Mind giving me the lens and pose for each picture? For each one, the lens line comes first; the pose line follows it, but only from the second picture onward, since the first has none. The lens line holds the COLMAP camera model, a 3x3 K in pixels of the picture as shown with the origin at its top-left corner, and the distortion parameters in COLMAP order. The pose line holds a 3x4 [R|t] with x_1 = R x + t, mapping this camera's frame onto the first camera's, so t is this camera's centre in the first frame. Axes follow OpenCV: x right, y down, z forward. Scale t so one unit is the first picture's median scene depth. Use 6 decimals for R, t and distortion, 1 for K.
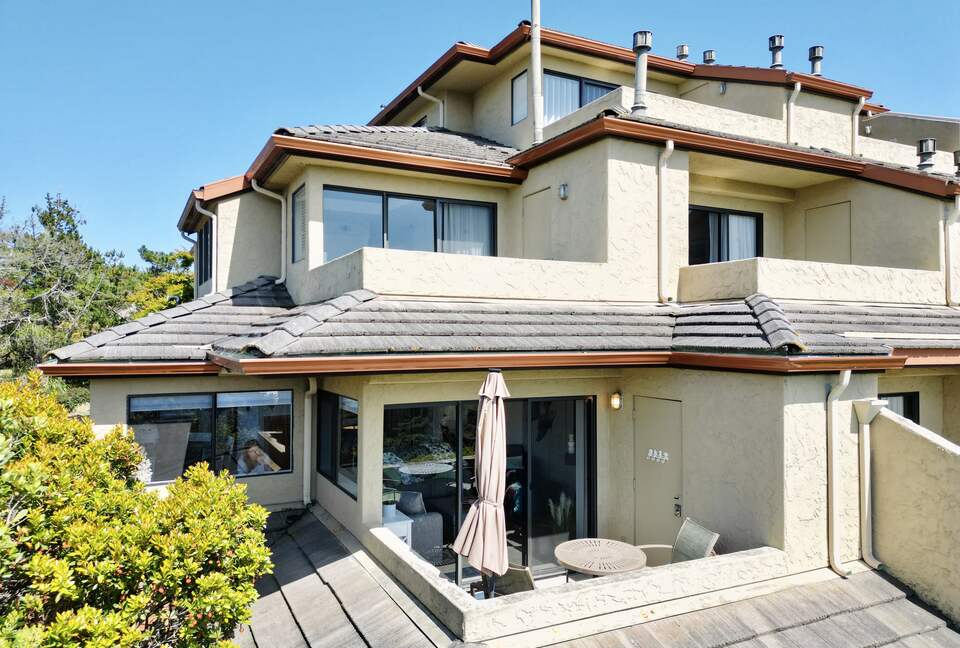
lens RADIAL K [[661.5, 0, 480.0], [0, 661.5, 324.0], [0, 0, 1]] dist [0.042720, 0.000387]
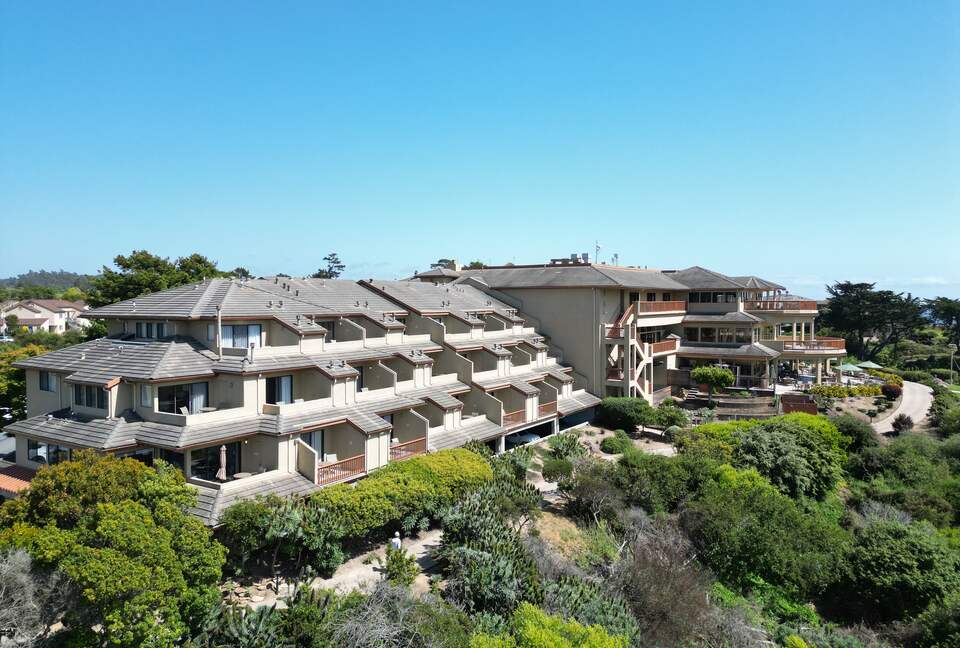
lens RADIAL K [[661.5, 0, 480.0], [0, 661.5, 324.0], [0, 0, 1]] dist [0.042720, 0.000387]
pose [[0.866797, -0.015486, 0.498420, -0.684553], [-0.005624, 0.999150, 0.040825, -0.921391], [-0.498629, -0.038190, 0.865974, -3.817353]]
